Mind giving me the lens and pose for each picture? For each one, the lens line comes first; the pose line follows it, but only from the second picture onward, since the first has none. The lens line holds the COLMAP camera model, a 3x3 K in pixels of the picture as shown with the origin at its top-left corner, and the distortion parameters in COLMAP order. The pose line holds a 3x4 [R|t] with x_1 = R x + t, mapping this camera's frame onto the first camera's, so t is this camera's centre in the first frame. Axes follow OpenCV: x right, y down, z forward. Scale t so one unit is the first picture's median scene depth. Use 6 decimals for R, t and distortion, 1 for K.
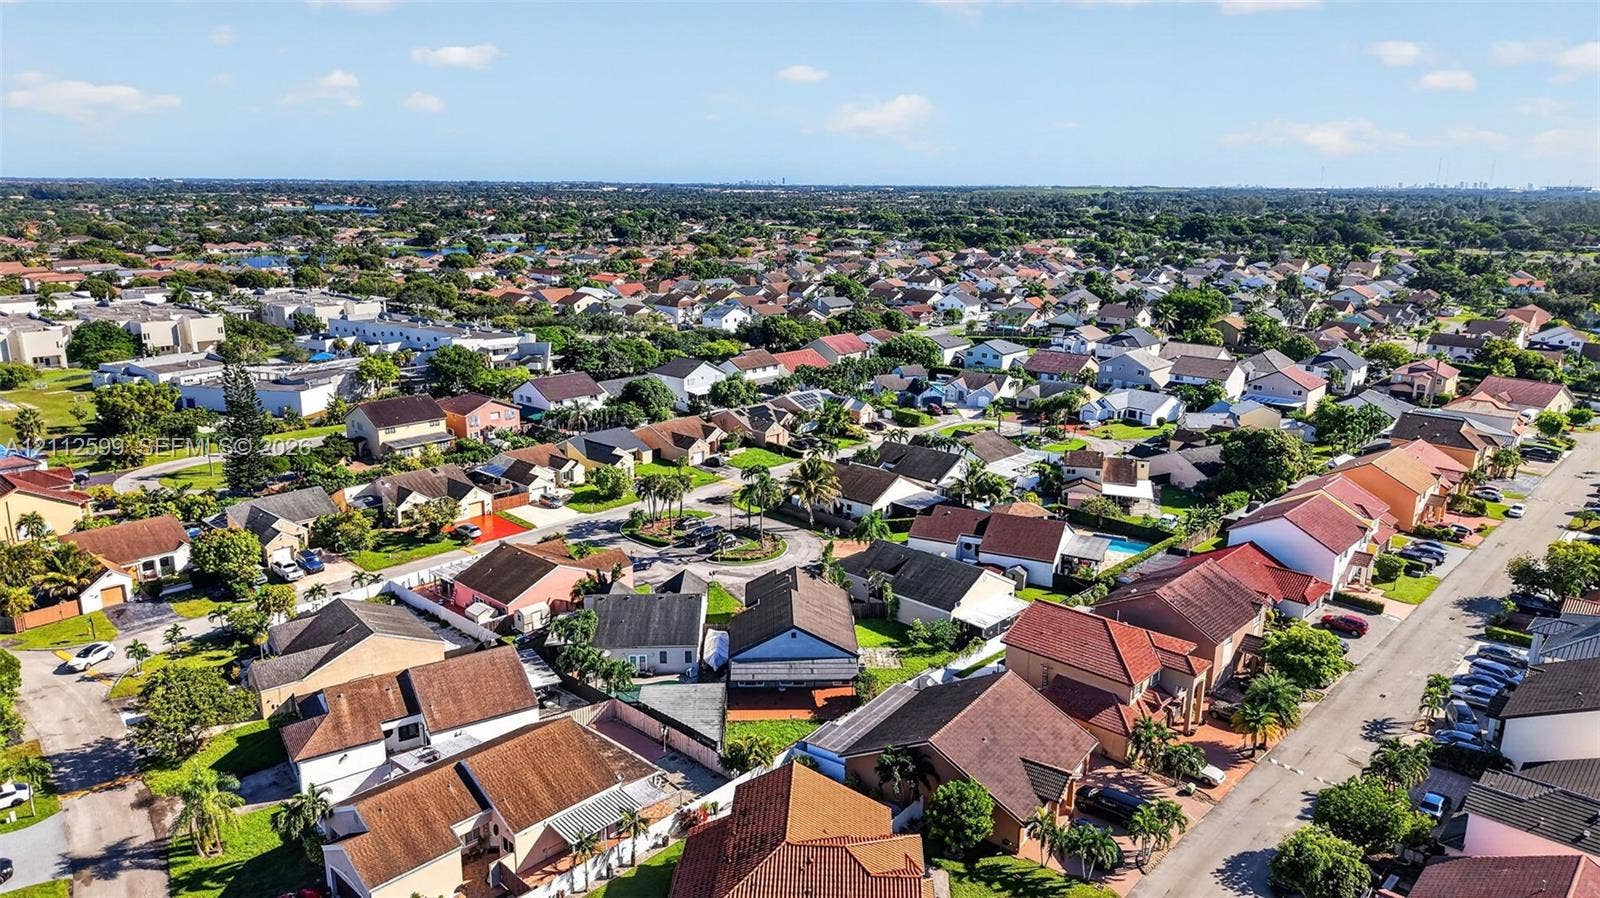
lens RADIAL K [[1068.0, 0, 800.0], [0, 1068.0, 449.0], [0, 0, 1]] dist [0.067600, -0.110774]
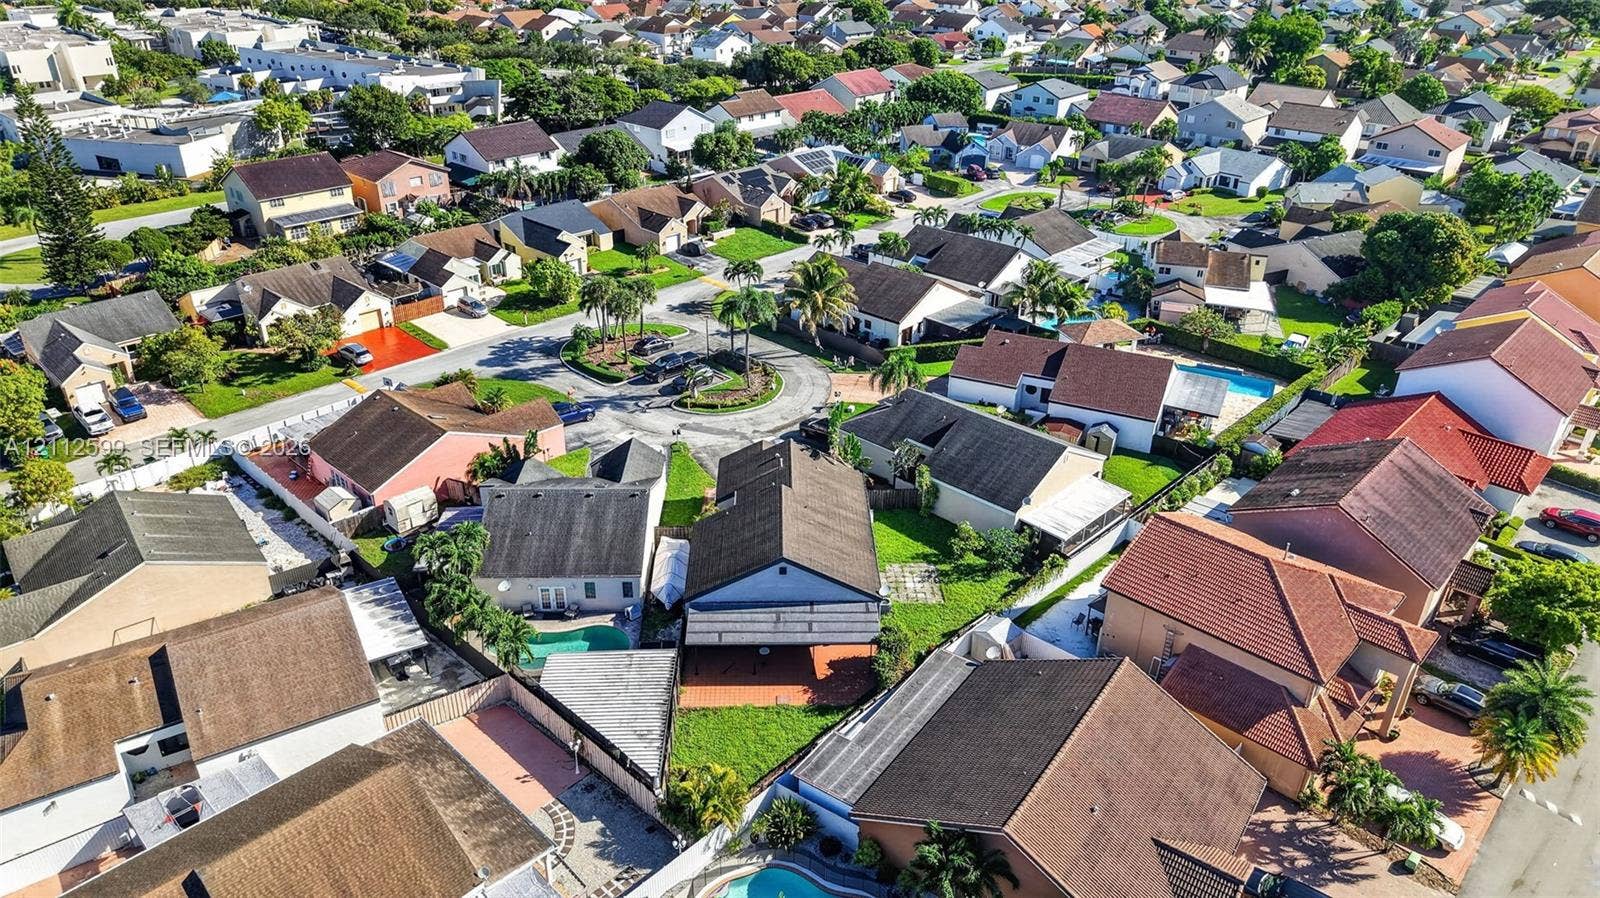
lens RADIAL K [[1074.0, 0, 800.0], [0, 1074.0, 449.0], [0, 0, 1]] dist [0.011112, -0.005089]
pose [[0.999913, 0.008589, -0.010047, 0.006387], [-0.005997, 0.972169, 0.234202, -0.031468], [0.011779, -0.234121, 0.972136, 0.229245]]
